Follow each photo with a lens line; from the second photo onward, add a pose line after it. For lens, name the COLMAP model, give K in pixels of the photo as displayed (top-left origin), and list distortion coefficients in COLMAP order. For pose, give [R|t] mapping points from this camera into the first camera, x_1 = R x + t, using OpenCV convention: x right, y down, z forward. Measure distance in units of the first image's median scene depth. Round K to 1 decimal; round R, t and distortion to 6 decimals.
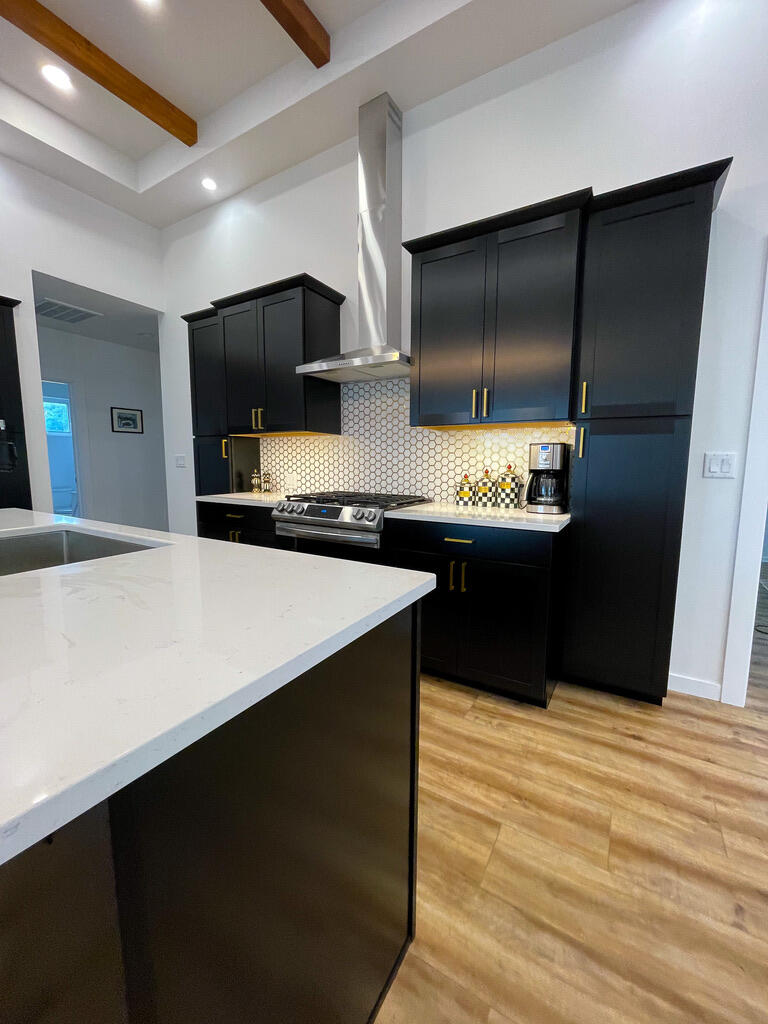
lens RADIAL K [[414.3, 0, 387.9], [0, 414.3, 510.8], [0, 0, 1]] dist [-0.004736, 0.002427]
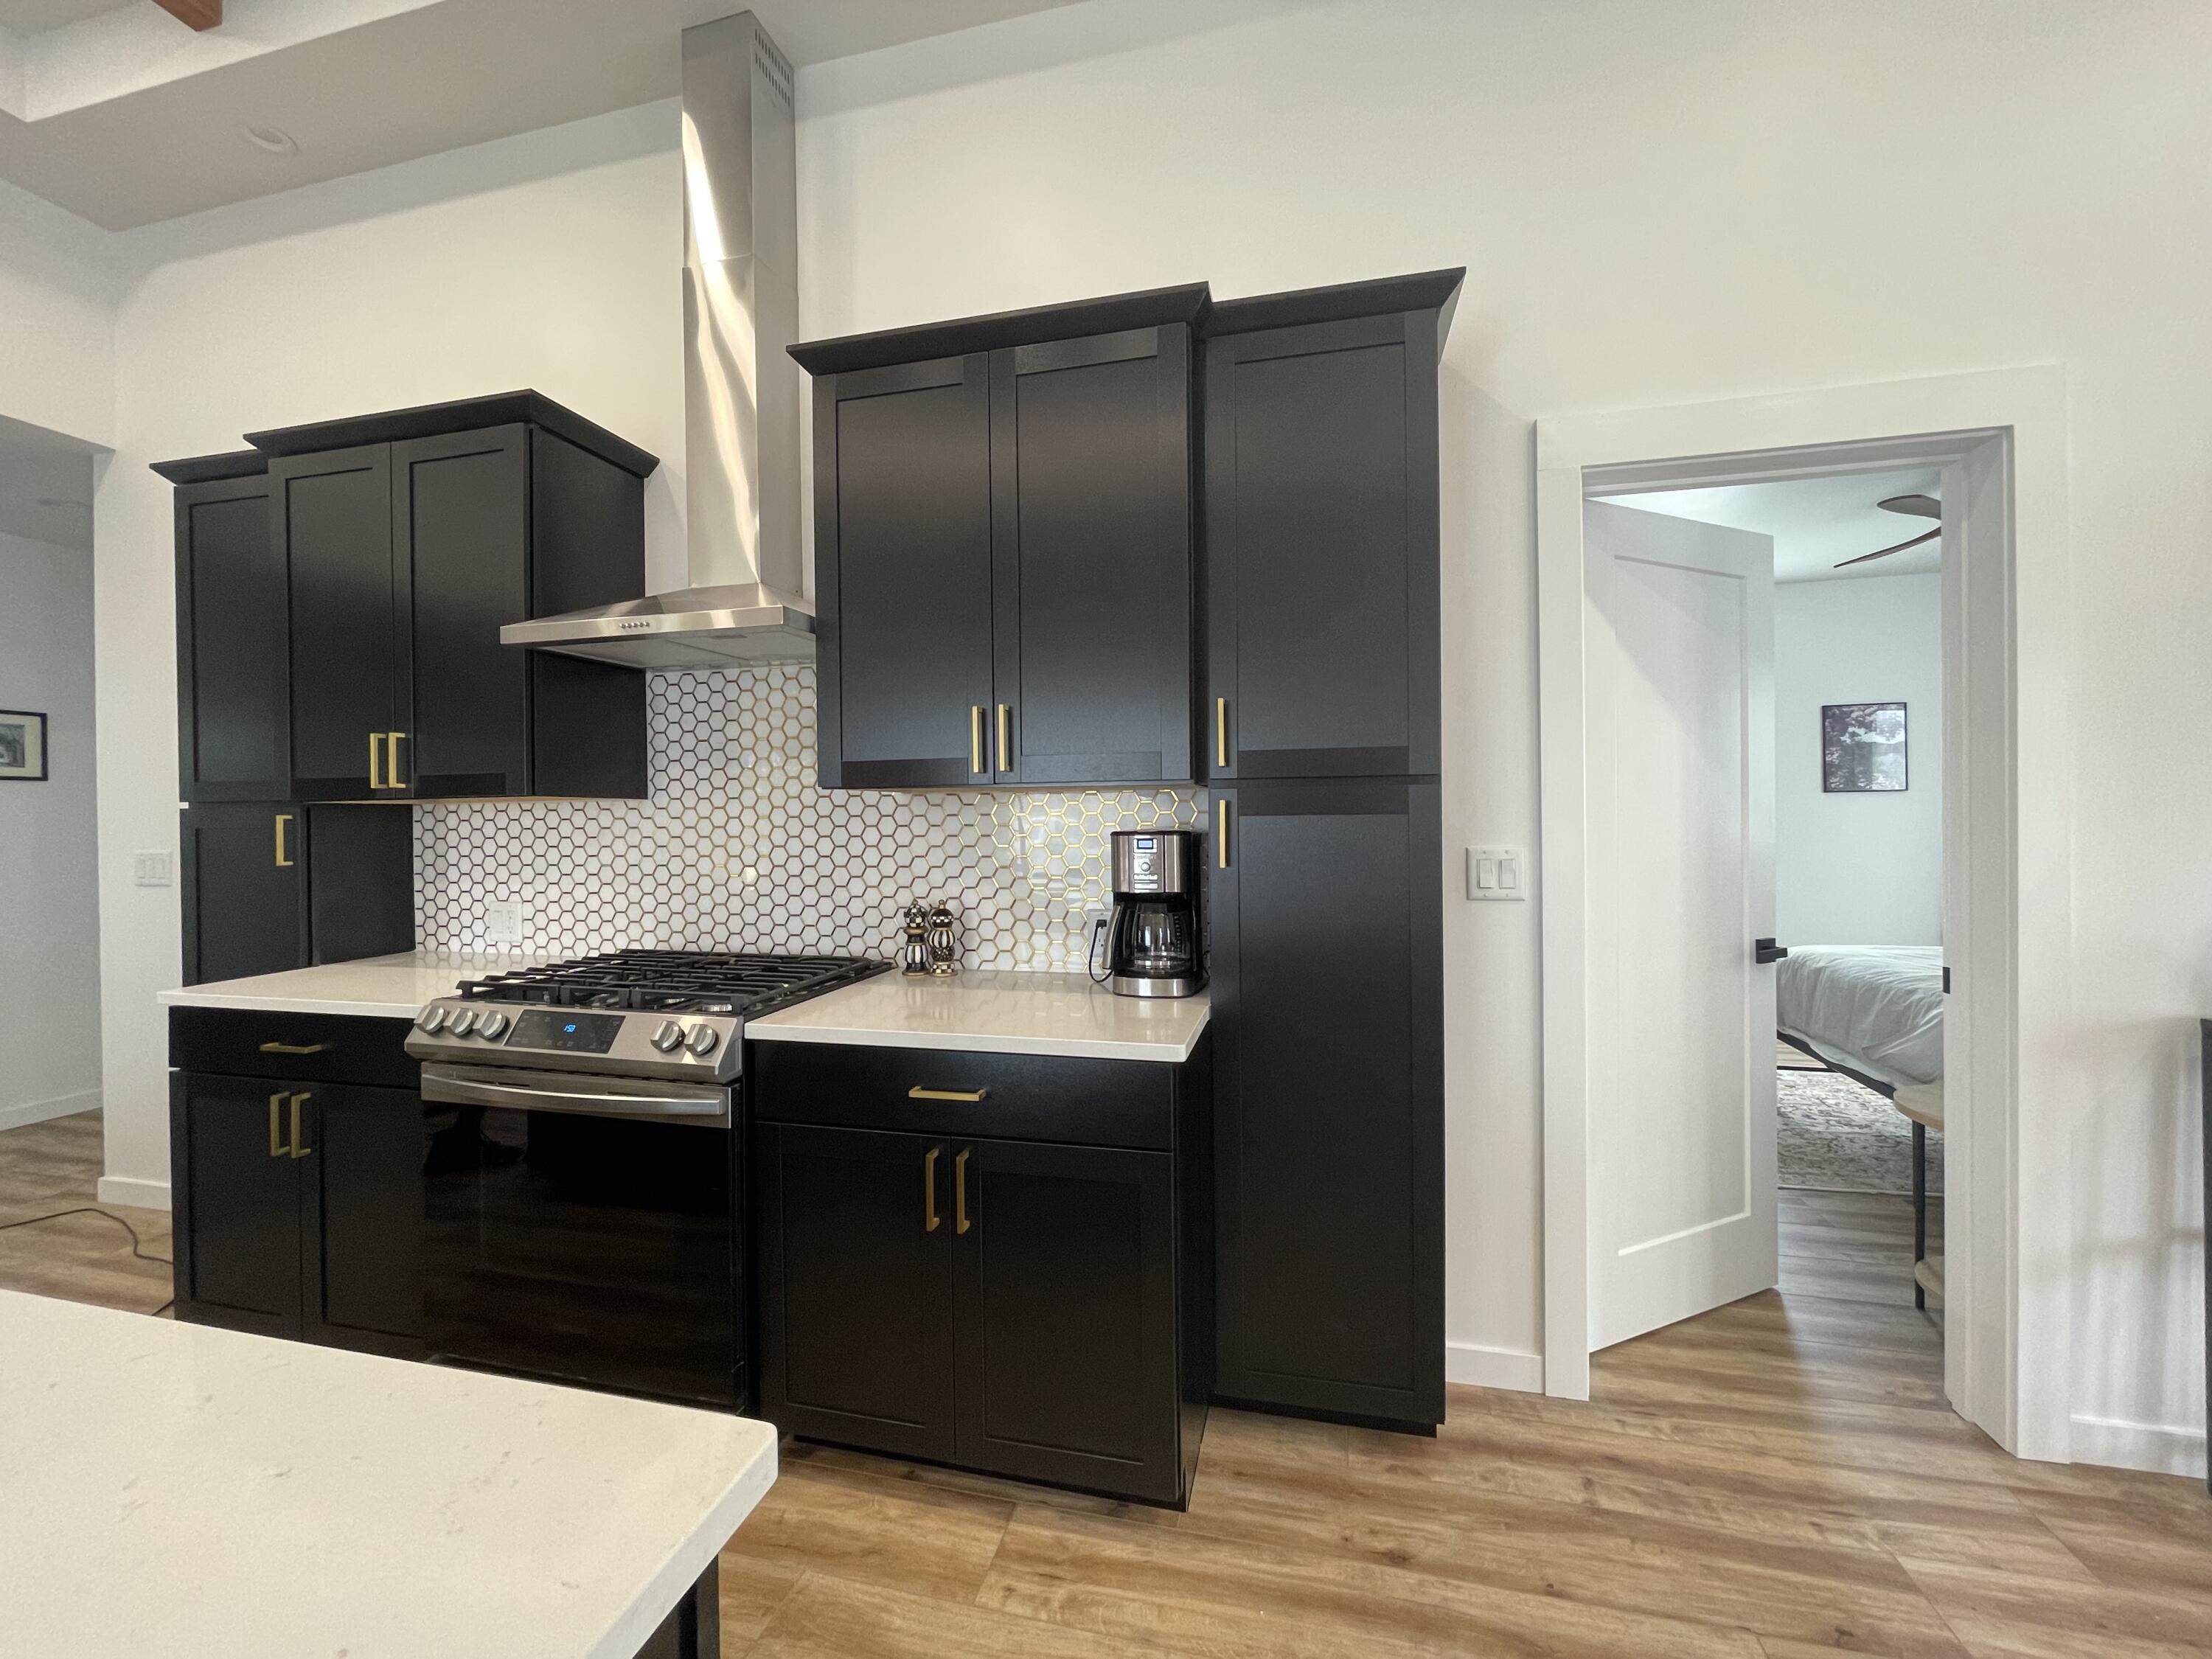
lens RADIAL K [[895.0, 0, 1096.4], [0, 895.0, 818.7], [0, 0, 1]] dist [-0.004736, 0.002427]
pose [[0.958285, -0.018050, 0.285243, 0.062020], [0.050296, 0.993080, -0.106128, -0.072738], [-0.281354, 0.116048, 0.952561, 0.122587]]
